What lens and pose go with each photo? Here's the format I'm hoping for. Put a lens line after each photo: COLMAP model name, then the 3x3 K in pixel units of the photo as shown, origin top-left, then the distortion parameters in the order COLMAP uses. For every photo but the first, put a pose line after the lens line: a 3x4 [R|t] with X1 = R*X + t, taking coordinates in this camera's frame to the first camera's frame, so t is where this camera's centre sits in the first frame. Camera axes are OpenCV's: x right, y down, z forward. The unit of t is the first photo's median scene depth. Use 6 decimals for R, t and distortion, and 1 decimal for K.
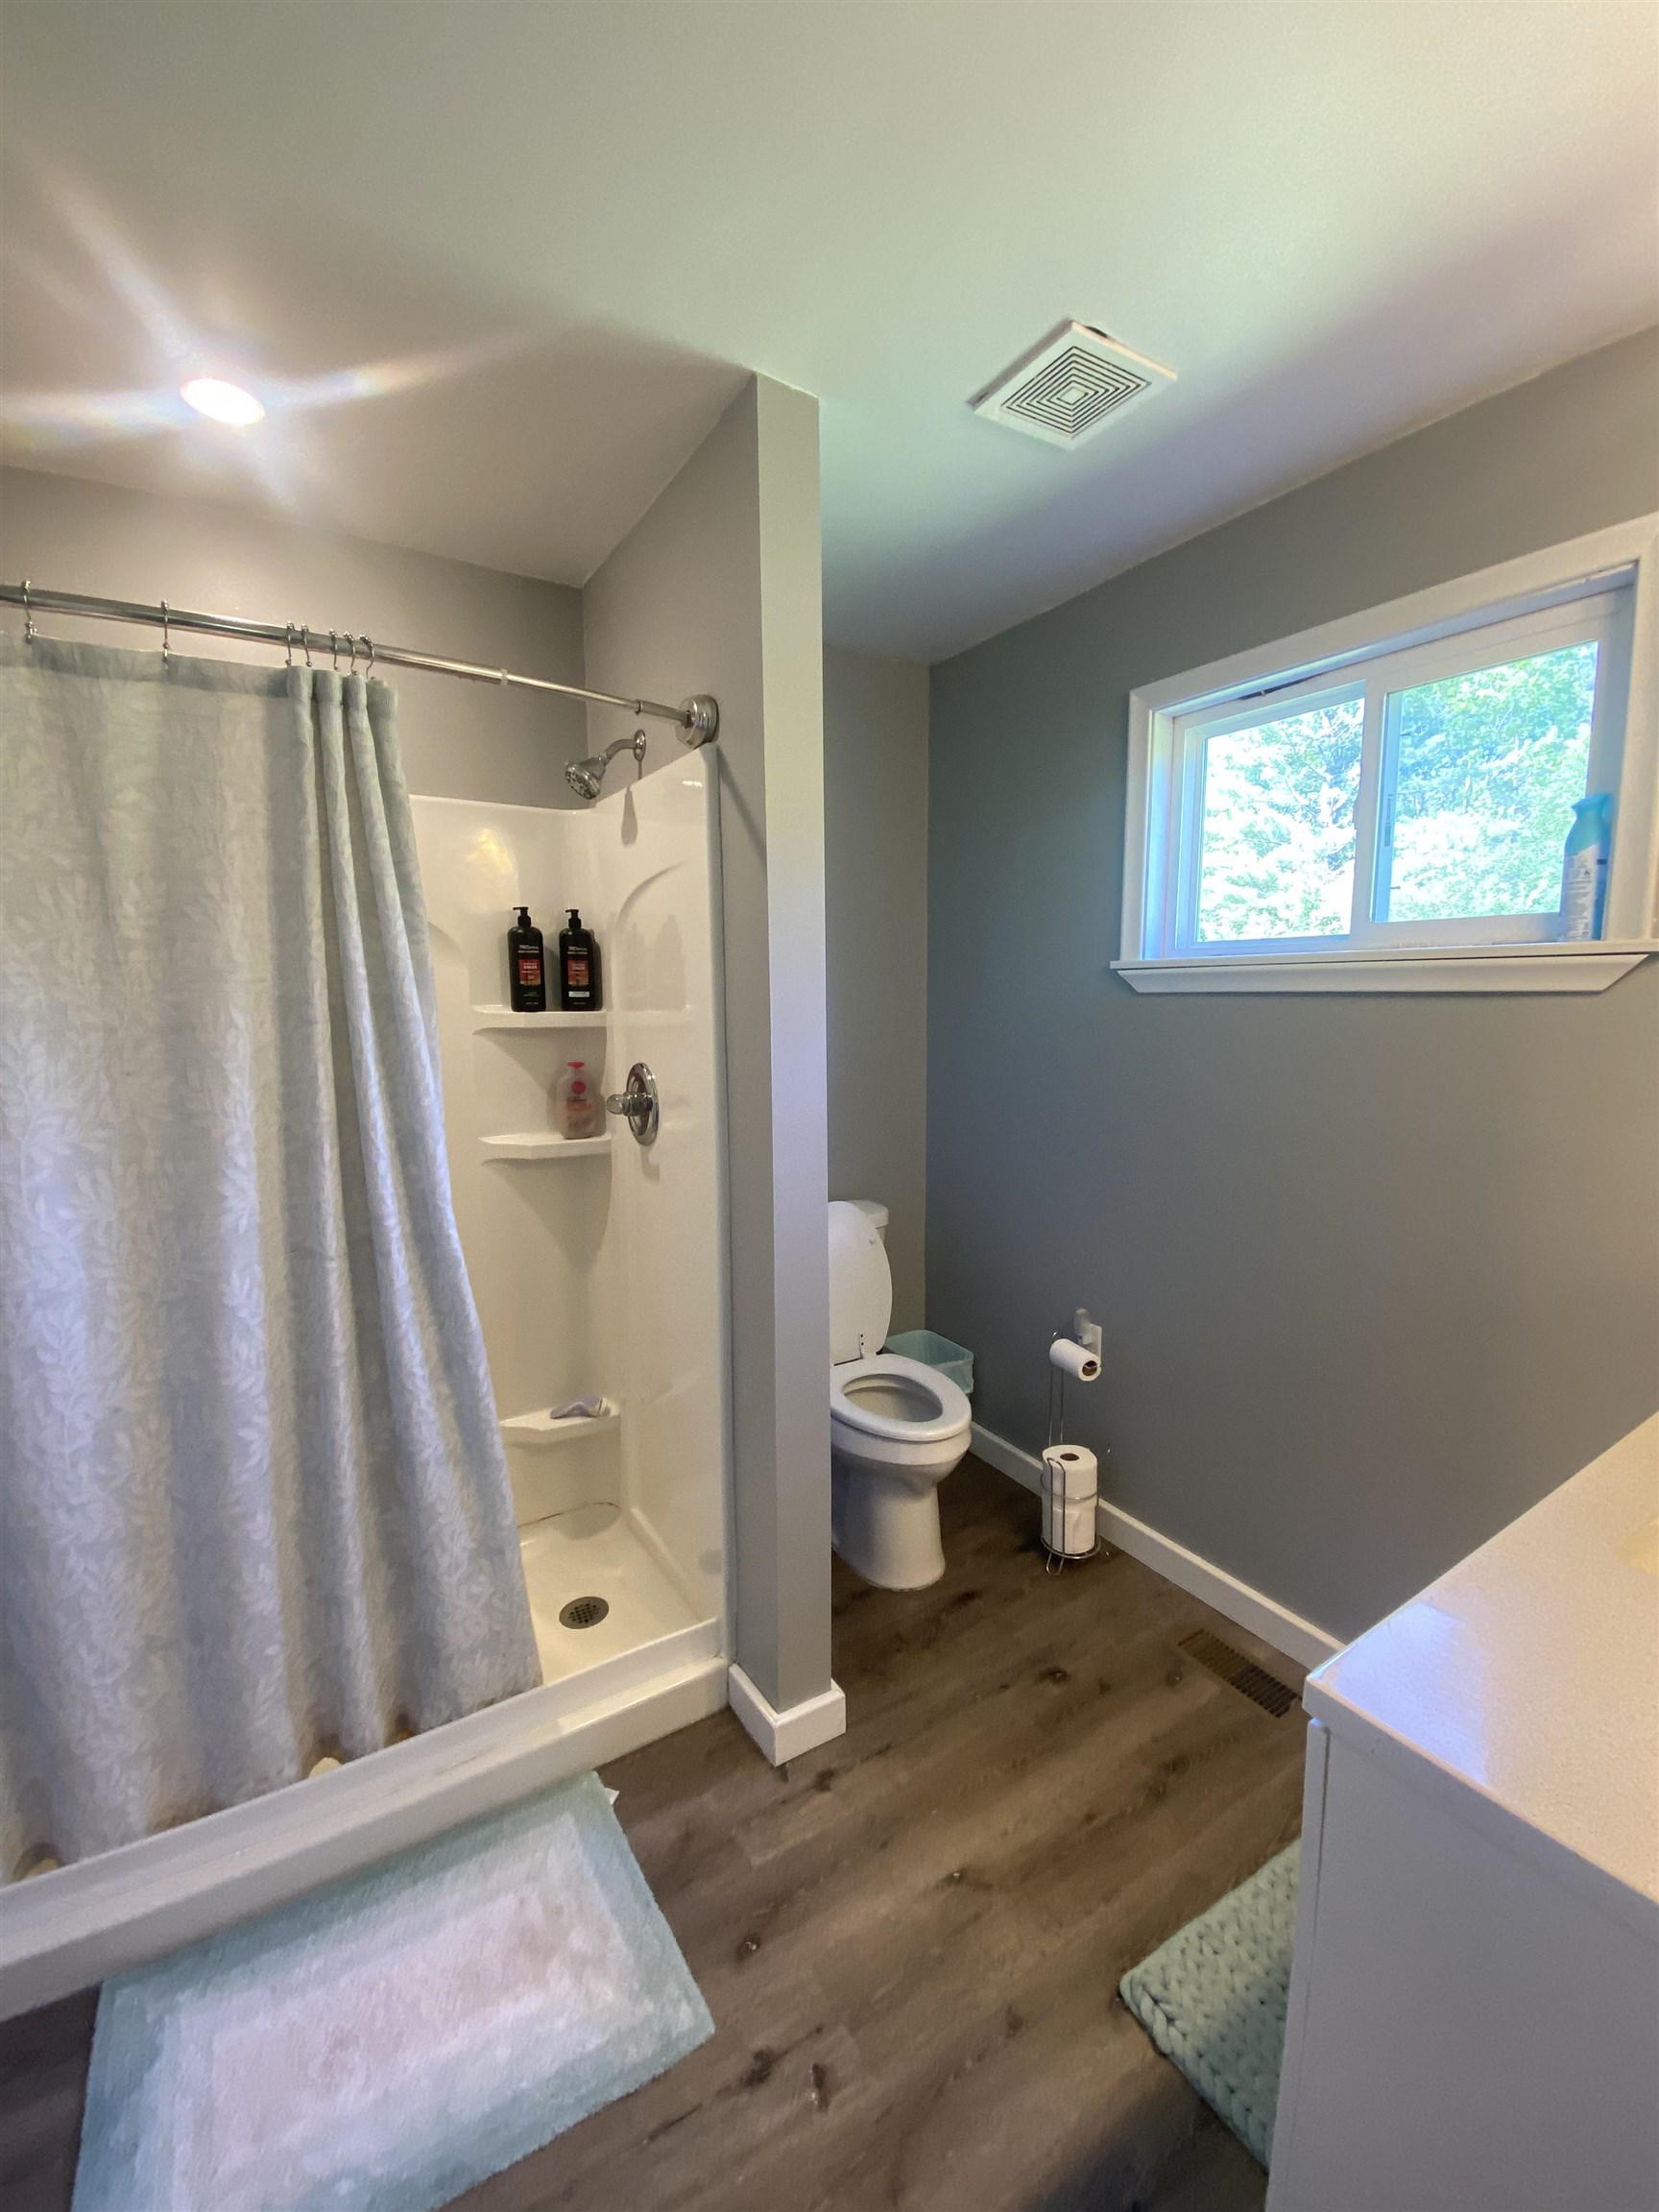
lens RADIAL K [[893.1, 0, 835.8], [0, 893.1, 1096.0], [0, 0, 1]] dist [-0.001701, -0.012286]
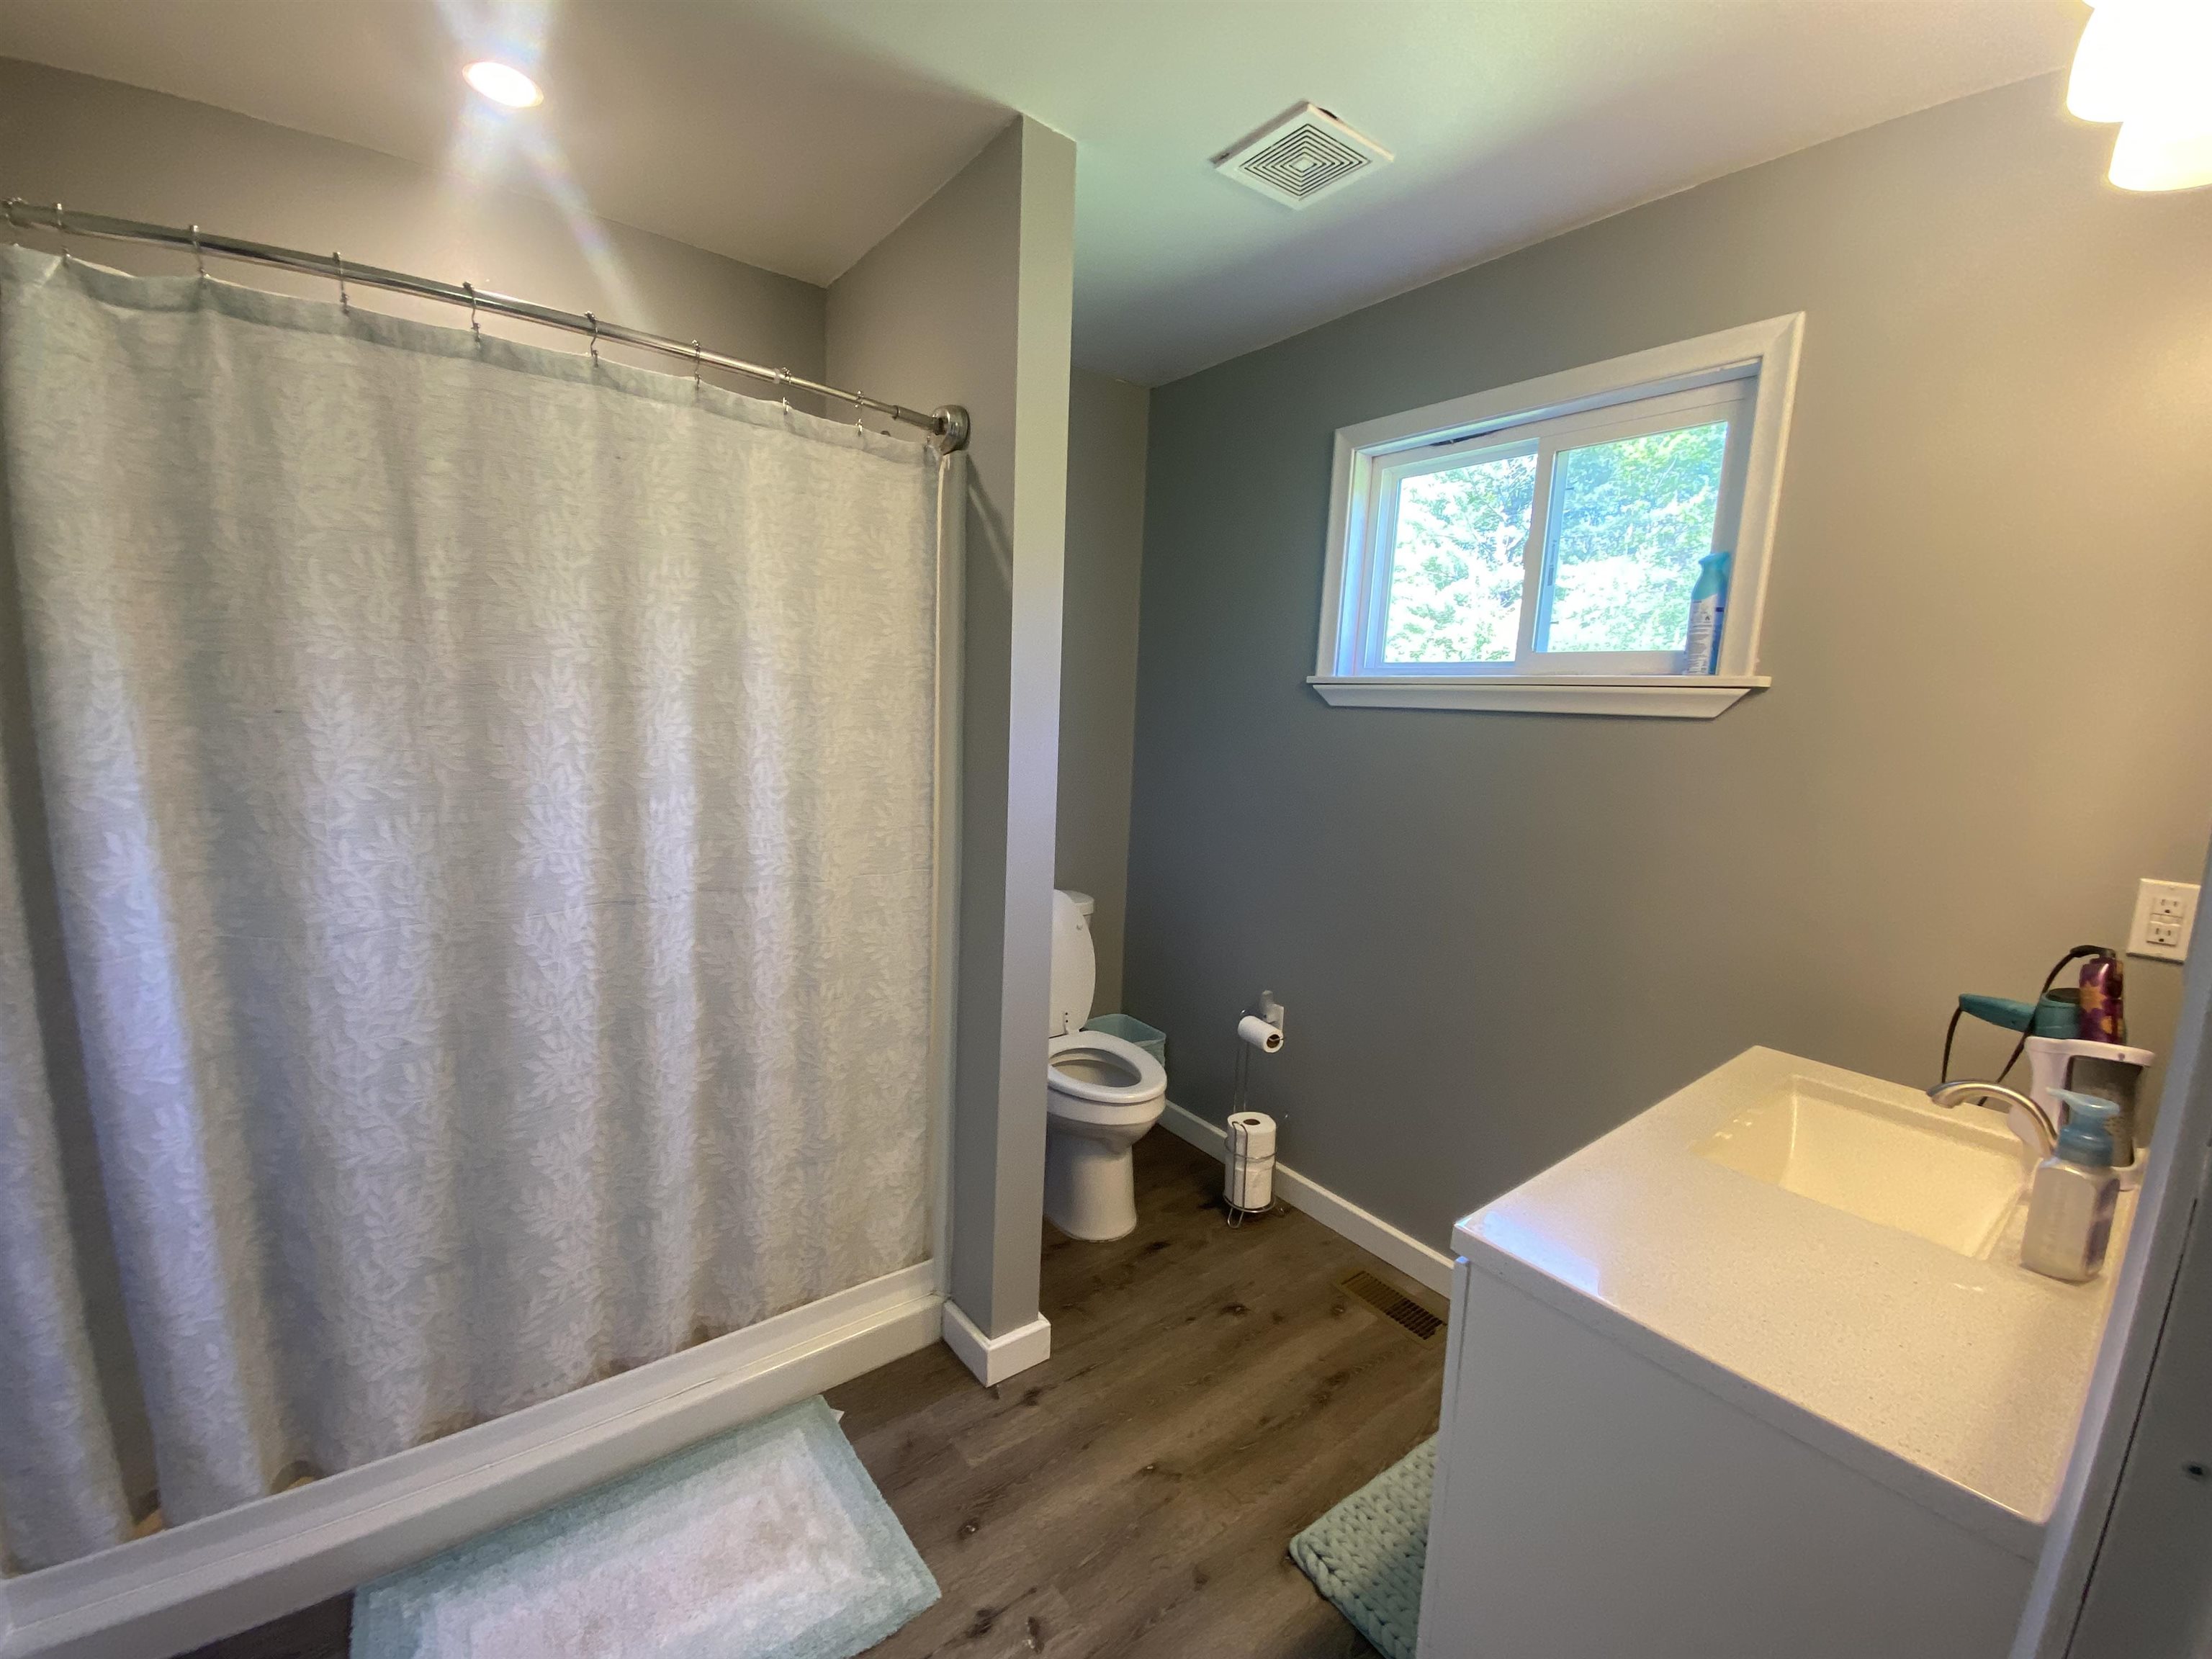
lens RADIAL K [[893.1, 0, 1106.0], [0, 893.1, 829.5], [0, 0, 1]] dist [-0.001701, -0.012286]
pose [[0.994522, 0.034733, 0.098590, -0.064816], [-0.037212, 0.999033, 0.023410, 0.034929], [-0.097681, -0.026951, 0.994853, -0.119731]]
